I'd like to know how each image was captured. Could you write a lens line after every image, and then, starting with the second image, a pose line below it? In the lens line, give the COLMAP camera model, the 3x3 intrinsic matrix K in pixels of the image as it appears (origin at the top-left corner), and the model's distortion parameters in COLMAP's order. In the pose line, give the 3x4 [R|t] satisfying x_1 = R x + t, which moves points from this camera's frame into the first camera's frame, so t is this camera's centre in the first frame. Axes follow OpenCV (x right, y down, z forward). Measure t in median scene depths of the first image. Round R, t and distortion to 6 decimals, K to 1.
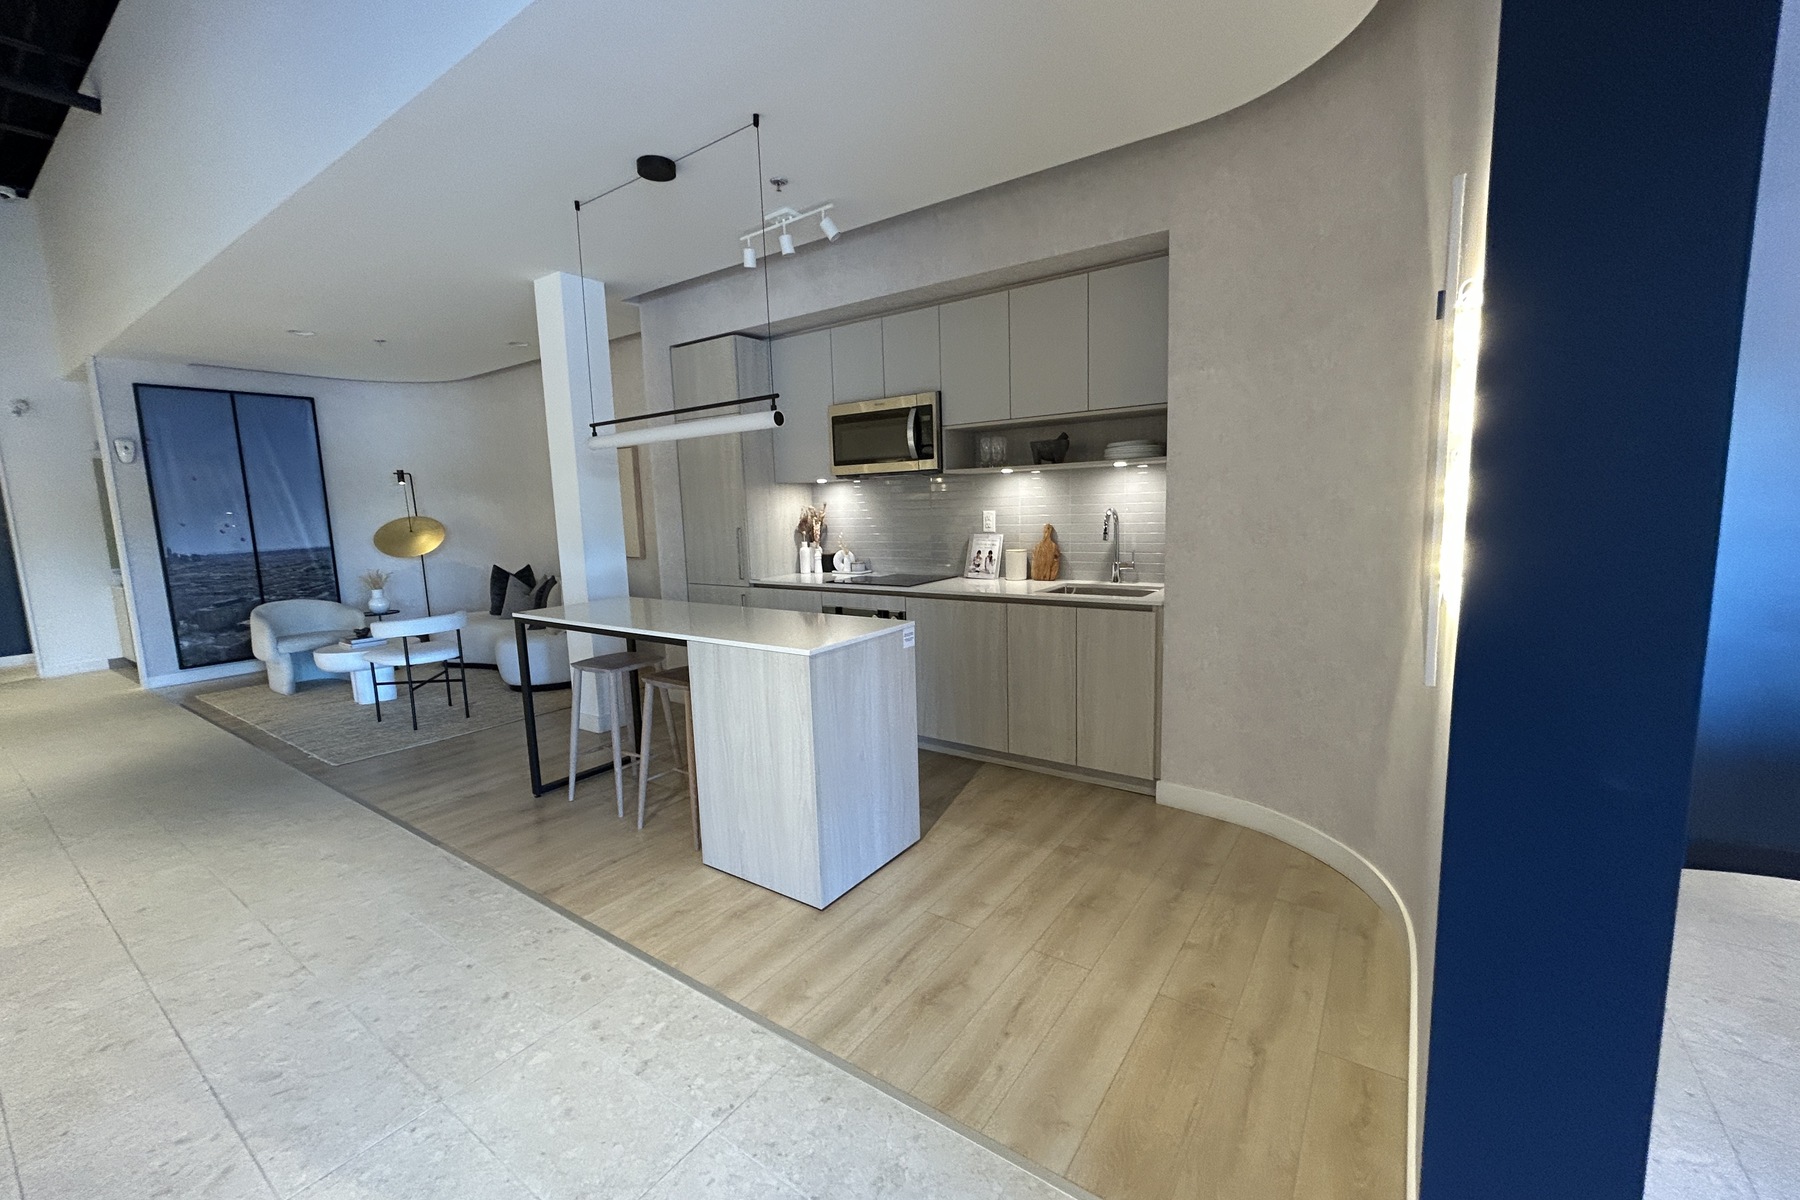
lens RADIAL K [[719.1, 0, 900.0], [0, 719.1, 600.0], [0, 0, 1]] dist [0.019769, -0.007240]
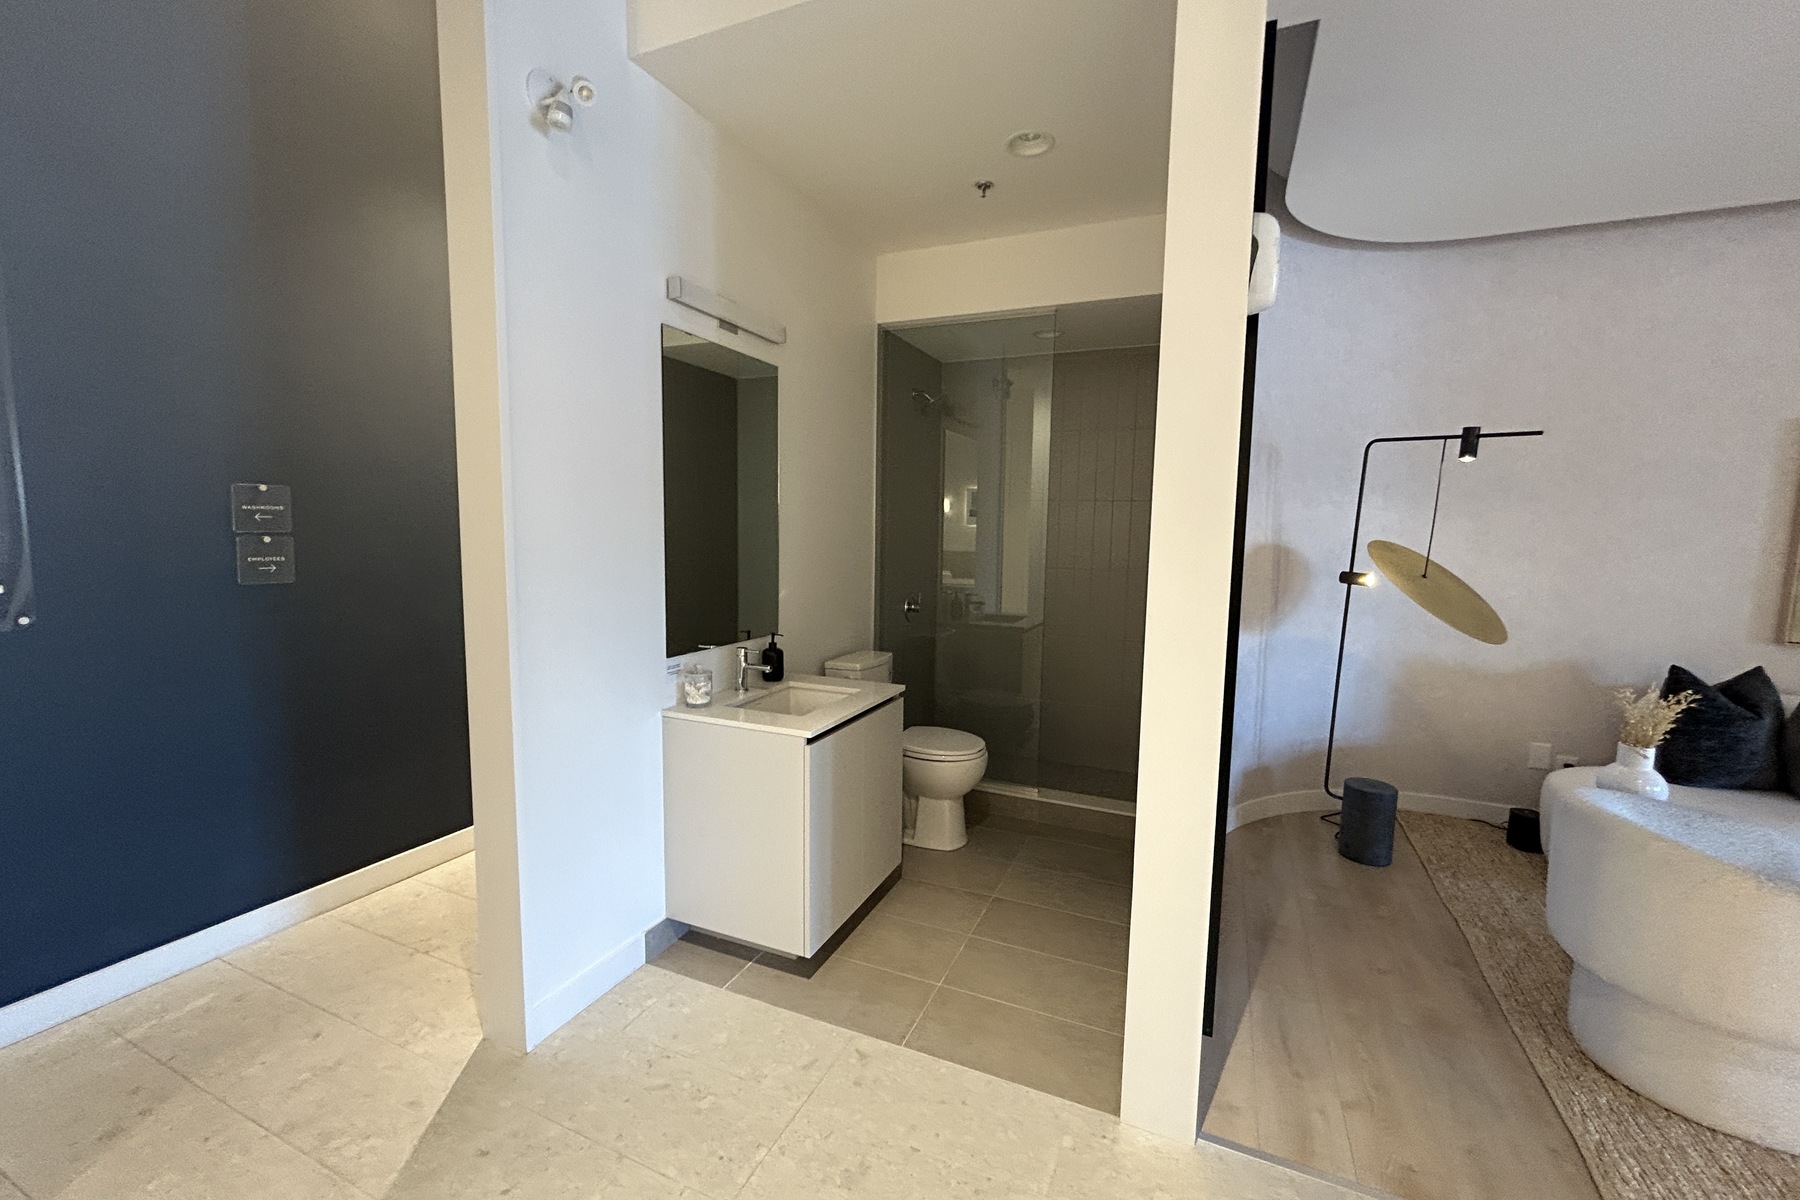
lens RADIAL K [[725.9, 0, 900.0], [0, 725.9, 600.0], [0, 0, 1]] dist [0.001027, -0.000176]
pose [[0.977235, 0.028423, 0.210249, -1.149220], [-0.021584, 0.999163, -0.034752, -0.065699], [-0.211061, 0.029423, 0.977030, 0.715578]]
